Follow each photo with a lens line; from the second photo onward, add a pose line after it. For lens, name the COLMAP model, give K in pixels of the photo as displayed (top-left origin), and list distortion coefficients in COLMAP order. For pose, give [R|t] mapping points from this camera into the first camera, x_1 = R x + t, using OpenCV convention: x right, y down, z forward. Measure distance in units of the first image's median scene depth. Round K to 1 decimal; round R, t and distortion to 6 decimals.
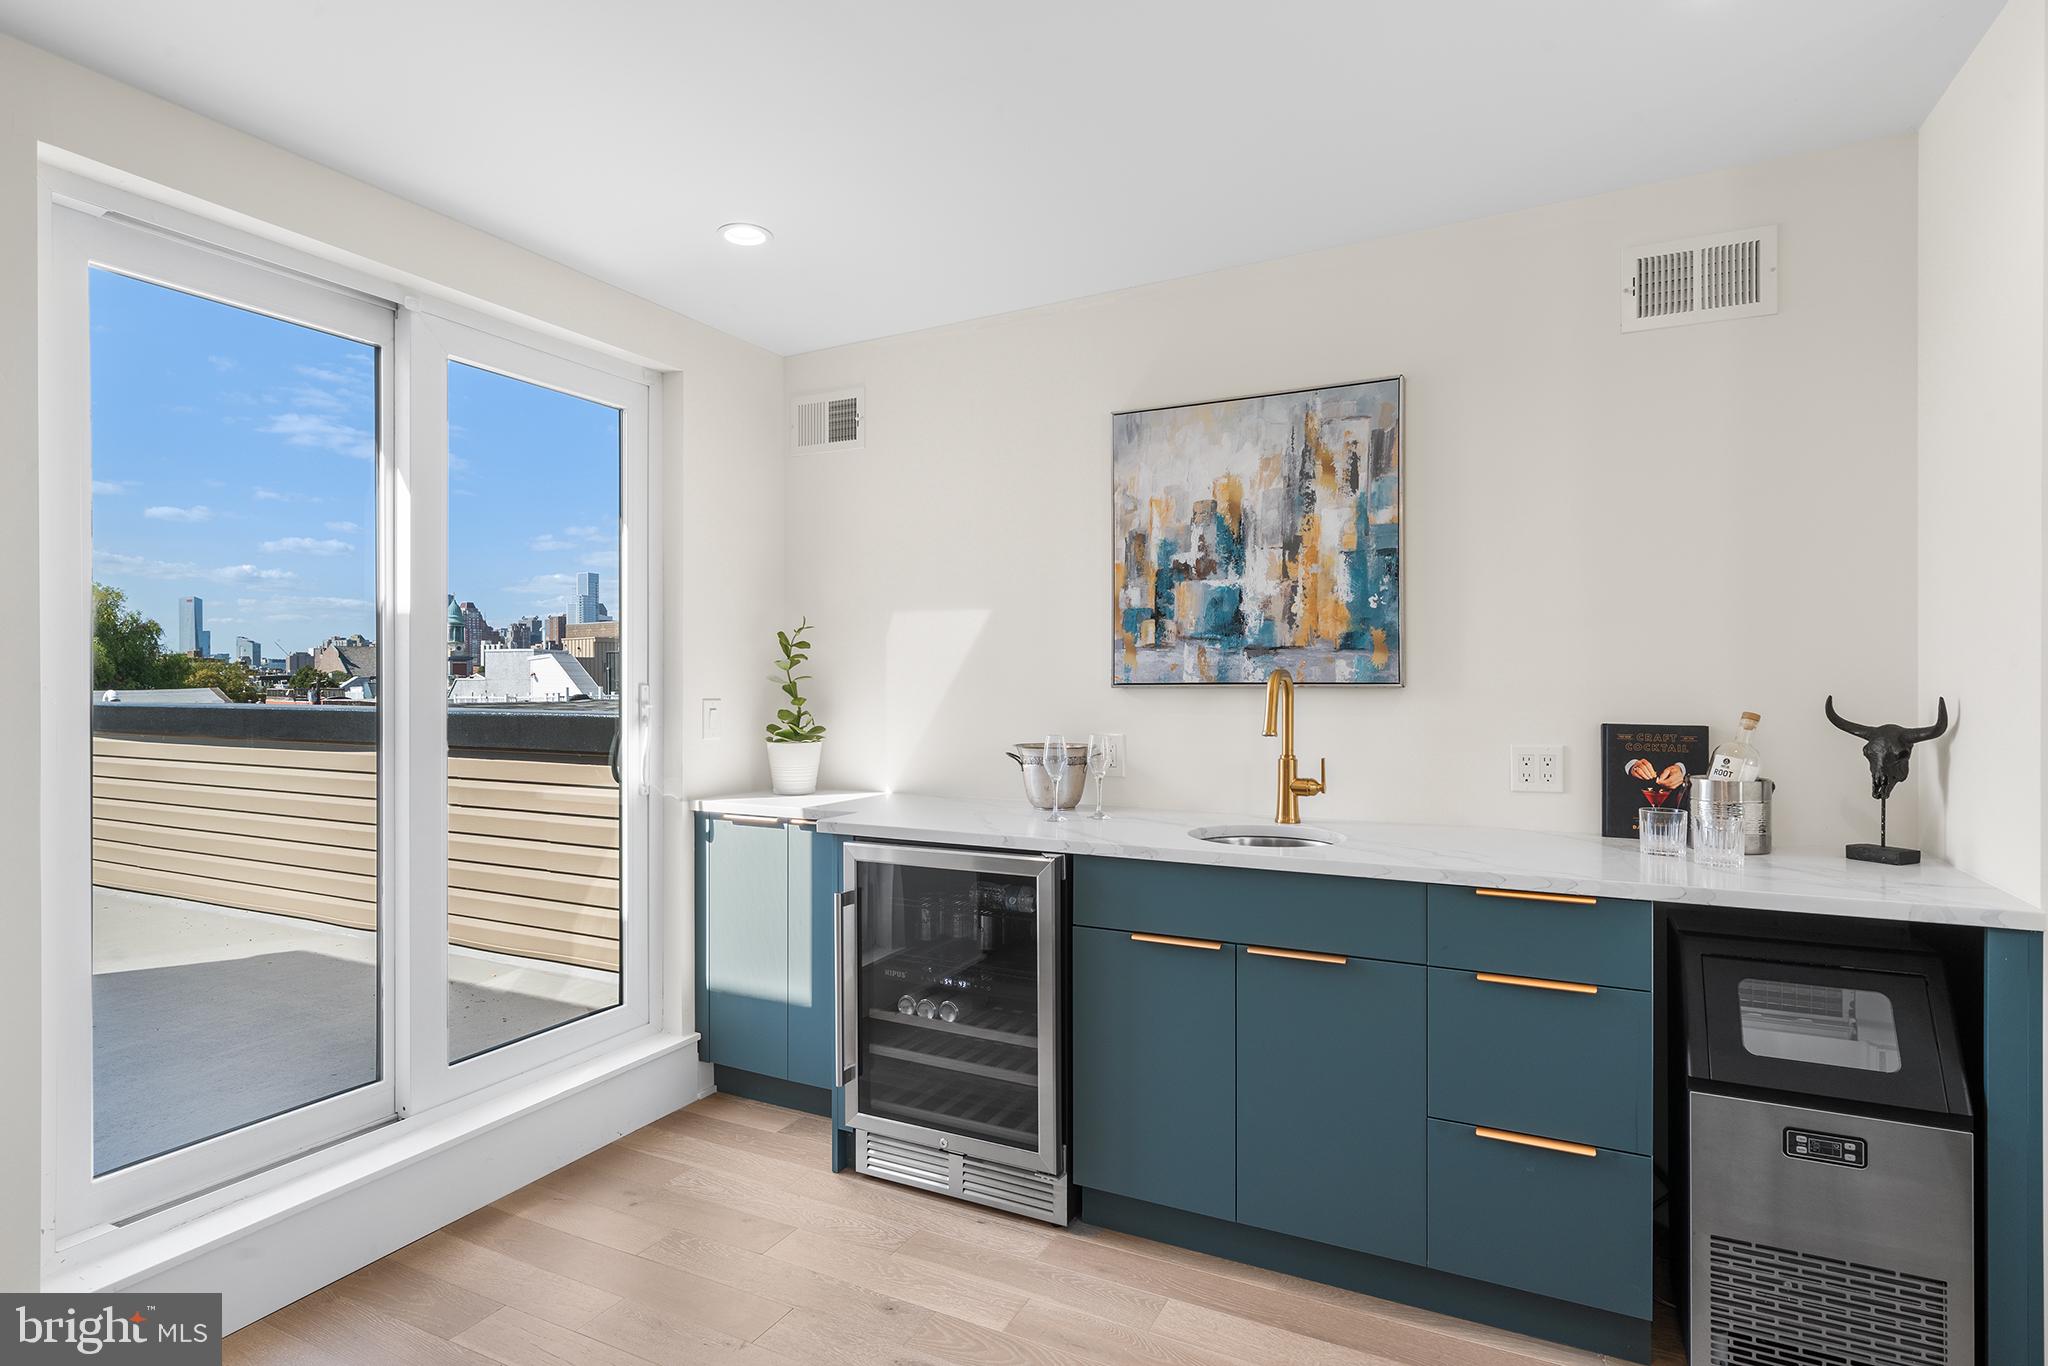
lens RADIAL K [[1049.5, 0, 1024.3], [0, 1049.5, 678.2], [0, 0, 1]] dist [0.000274, 0.000550]
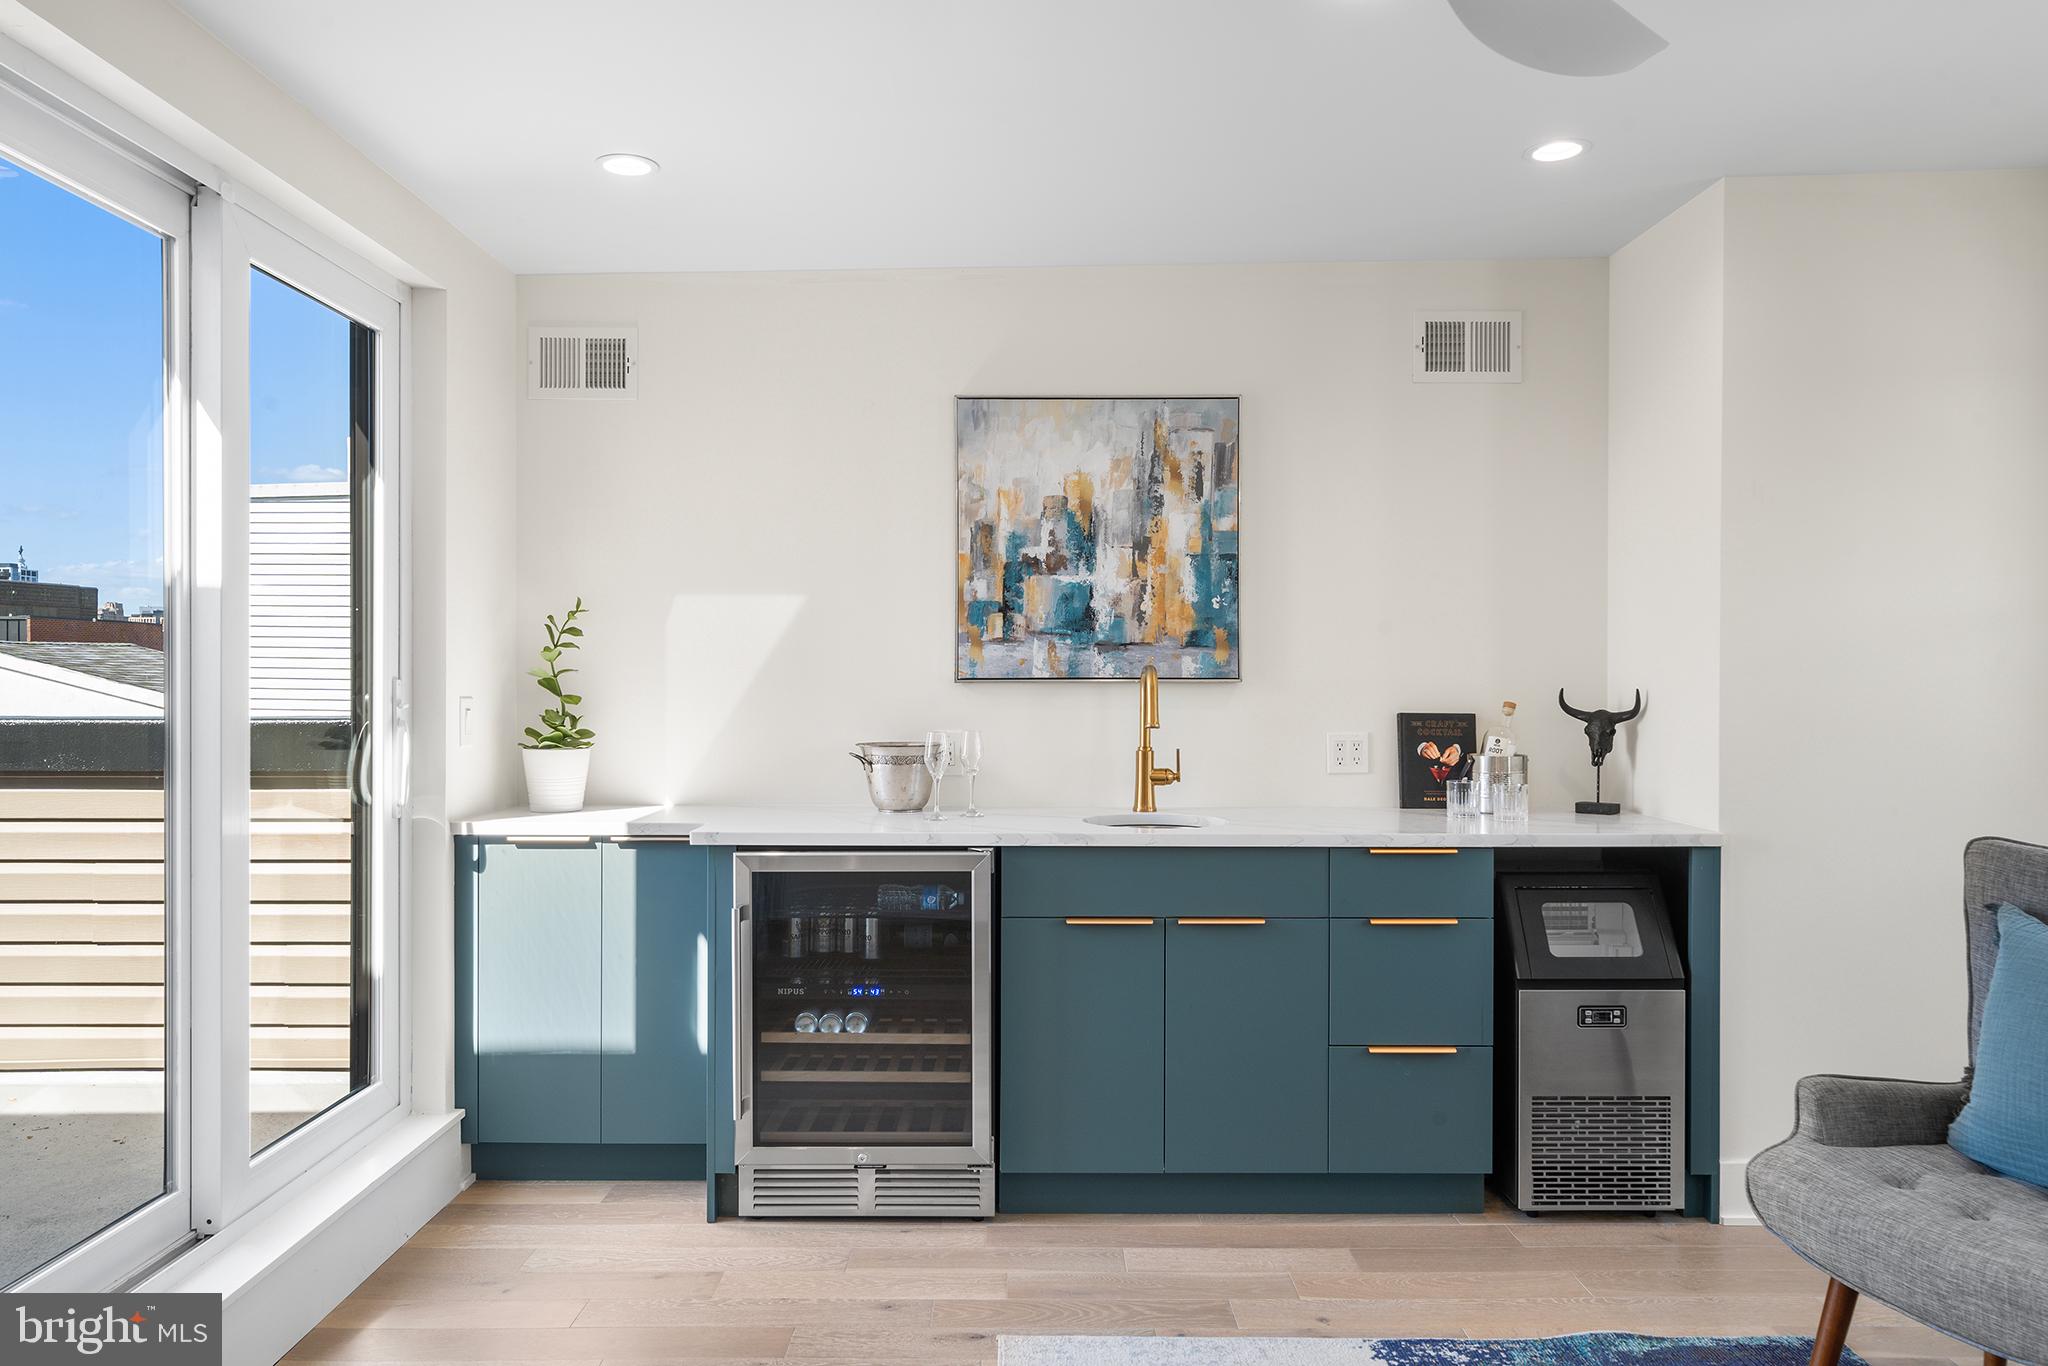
lens RADIAL K [[1396.9, 0, 1027.4], [0, 1396.9, 679.7], [0, 0, 1]] dist [0.002552, 0.000900]
pose [[0.890143, 0.000950, 0.455681, -0.456842], [-0.003132, 0.999987, 0.004034, 0.000977], [-0.455671, -0.005018, 0.890134, -0.174229]]
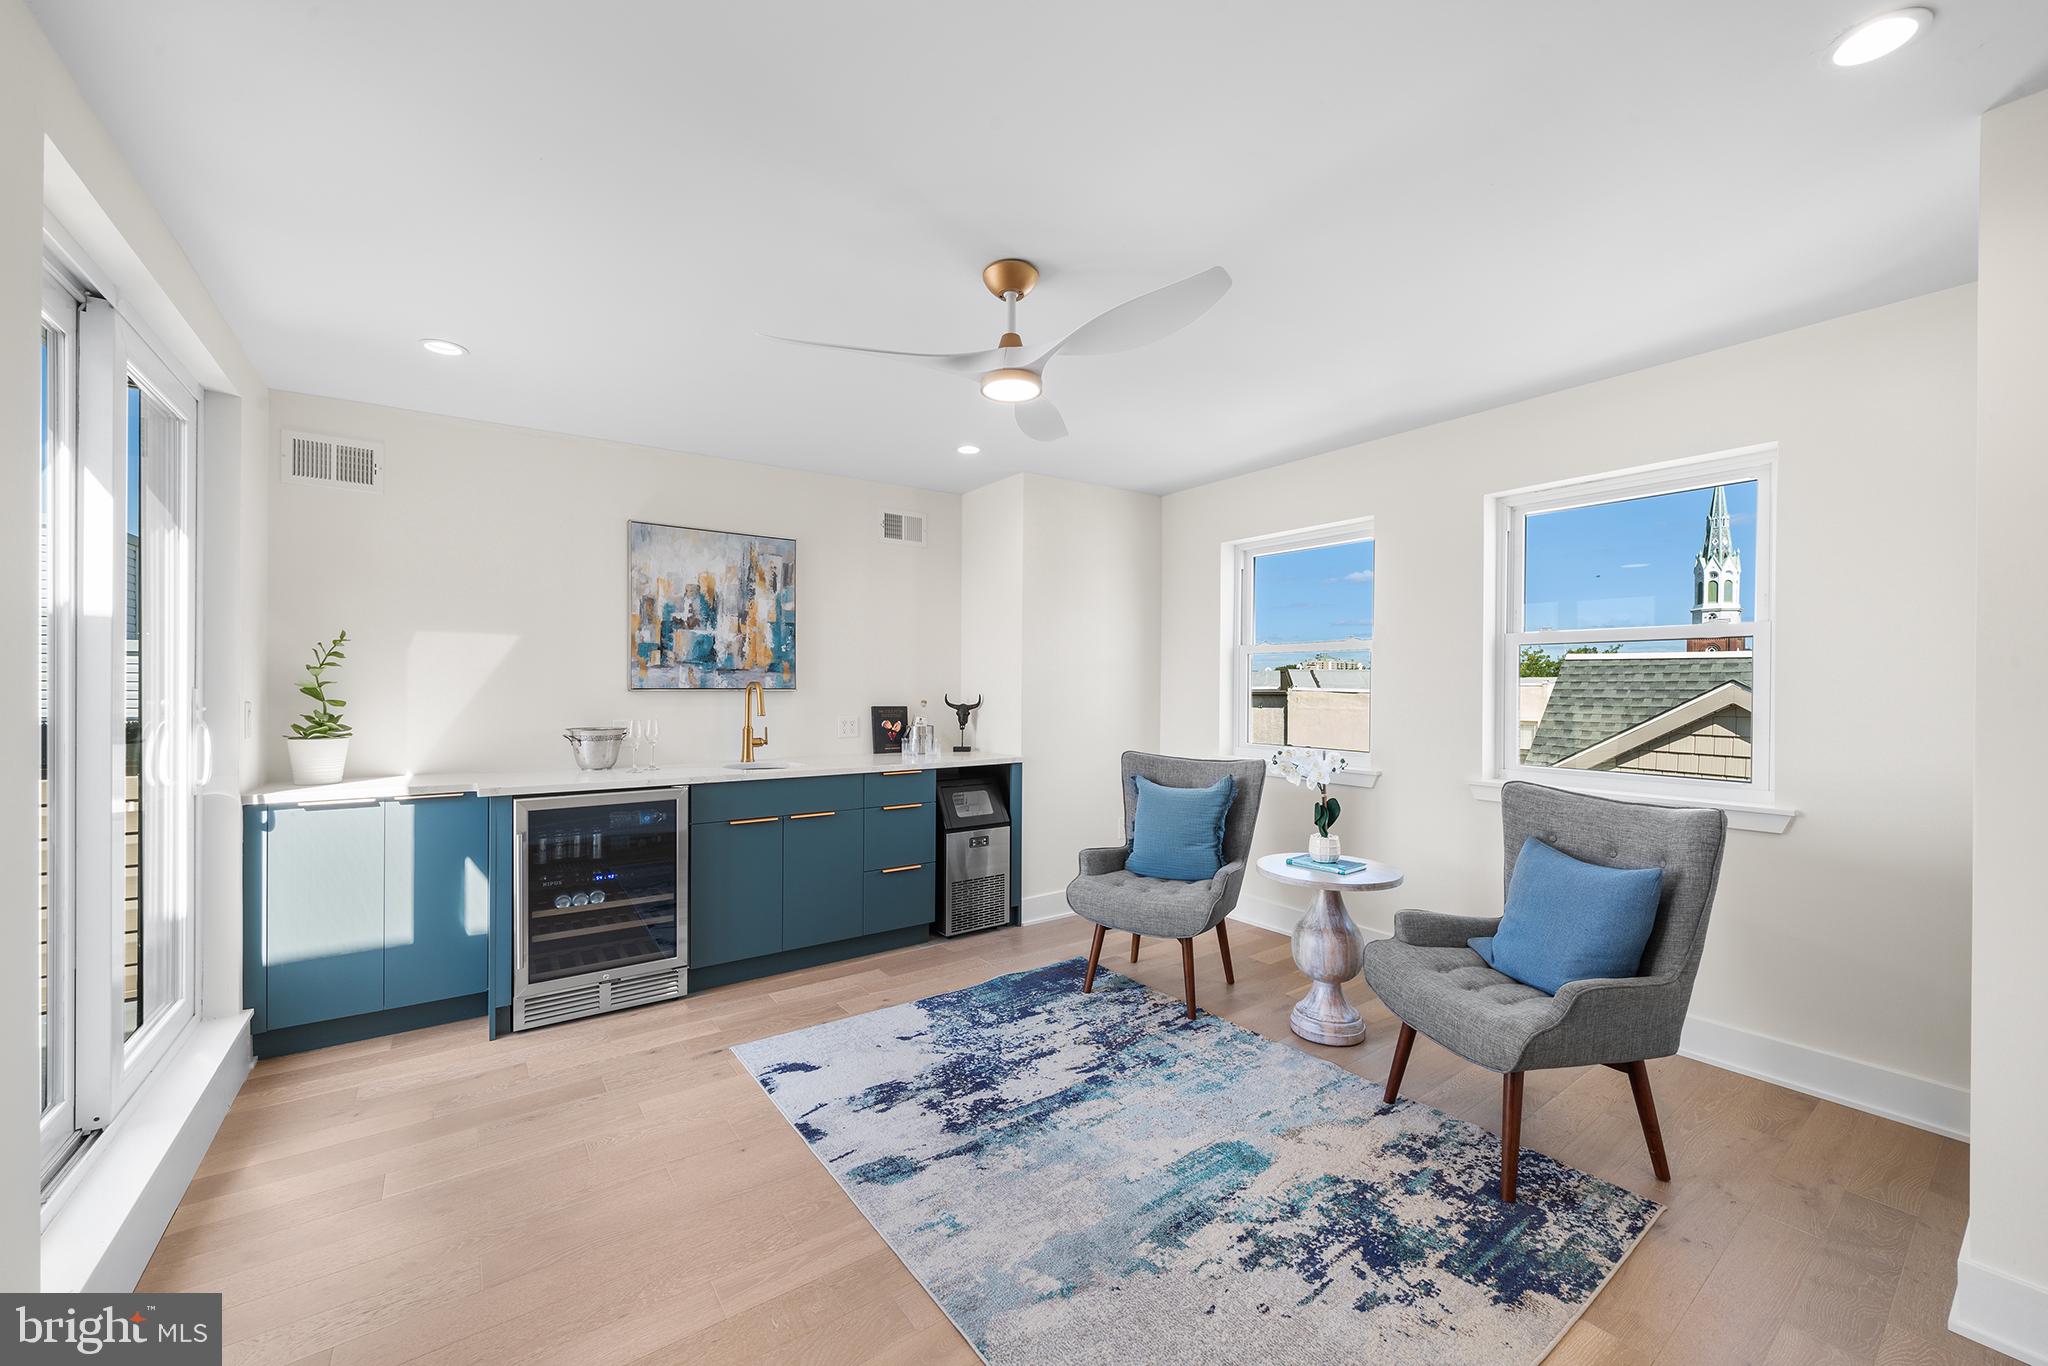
lens RADIAL K [[789.1, 0, 1031.3], [0, 789.1, 688.8], [0, 0, 1]] dist [-0.001042, -0.000085]
pose [[0.447403, 0.002389, 0.894329, -0.749909], [-0.006286, 0.999980, 0.000474, 0.000930], [-0.894310, -0.005834, 0.447409, -0.095370]]
